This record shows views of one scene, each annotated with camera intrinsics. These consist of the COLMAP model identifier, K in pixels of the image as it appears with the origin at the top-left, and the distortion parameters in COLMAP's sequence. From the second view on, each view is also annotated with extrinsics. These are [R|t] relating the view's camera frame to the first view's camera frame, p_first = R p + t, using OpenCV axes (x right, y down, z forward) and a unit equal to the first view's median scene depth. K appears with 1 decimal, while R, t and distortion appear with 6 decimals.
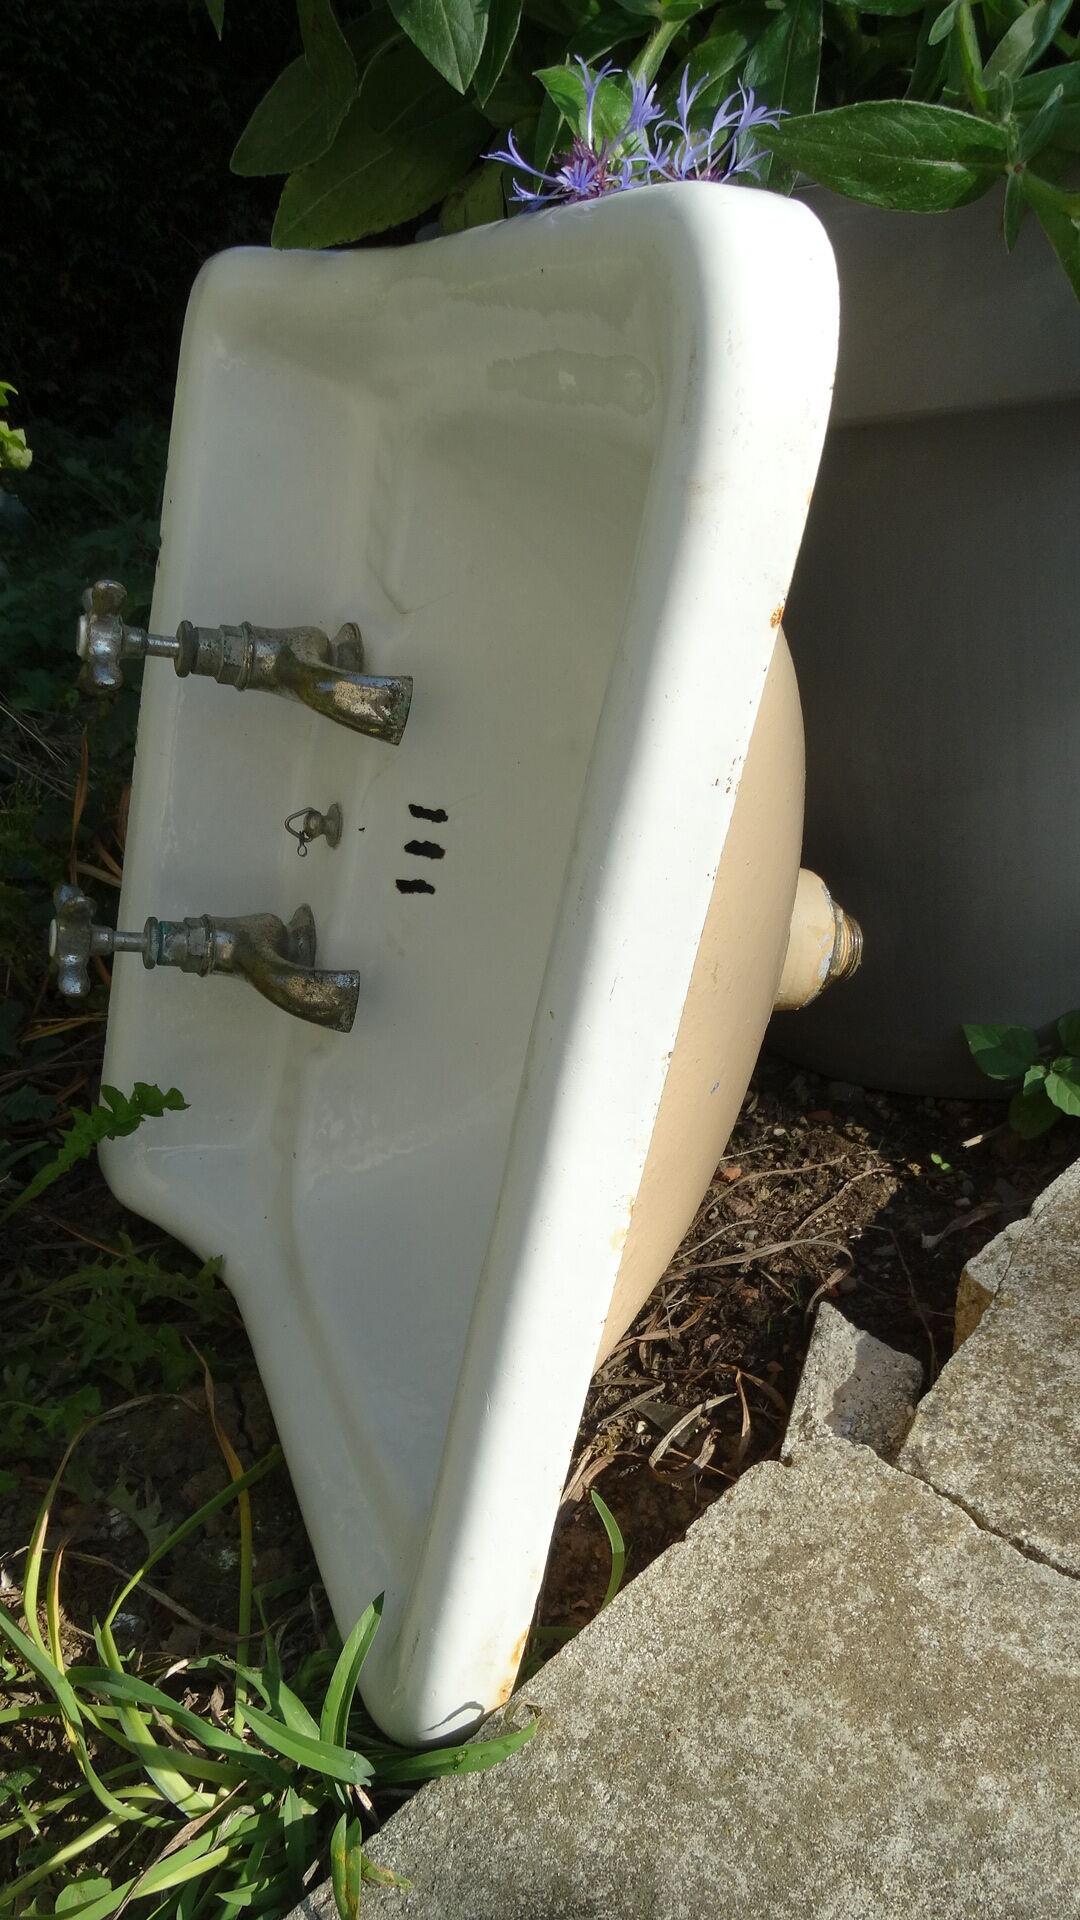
lens RADIAL K [[1576.1, 0, 540.5], [0, 1576.1, 960.3], [0, 0, 1]] dist [-0.000299, -0.000014]
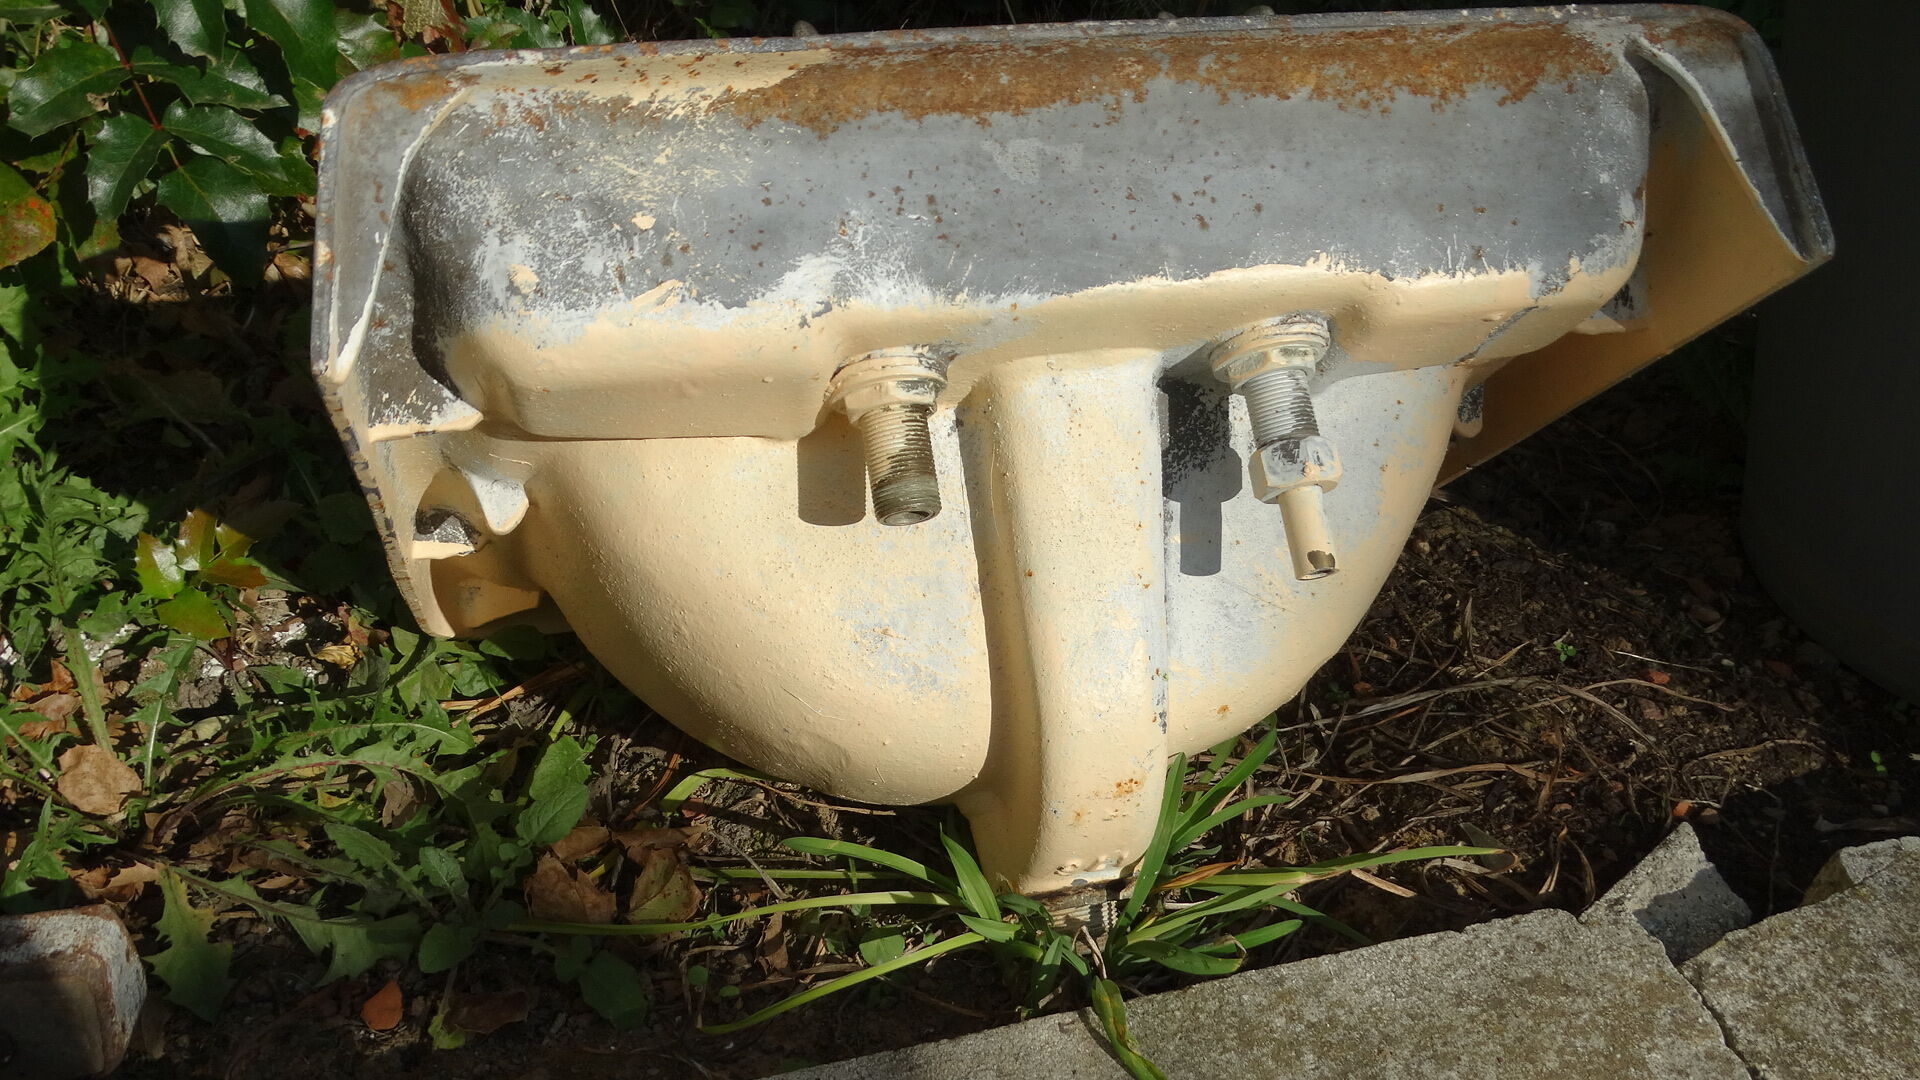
lens RADIAL K [[2025.3, 0, 959.9], [0, 2025.3, 536.0], [0, 0, 1]] dist [-0.008820, 0.000000]
pose [[0.879602, 0.417266, -0.228449, -0.007499], [-0.383635, 0.906166, 0.178010, 0.003974], [0.281291, -0.068937, 0.957143, -0.393951]]
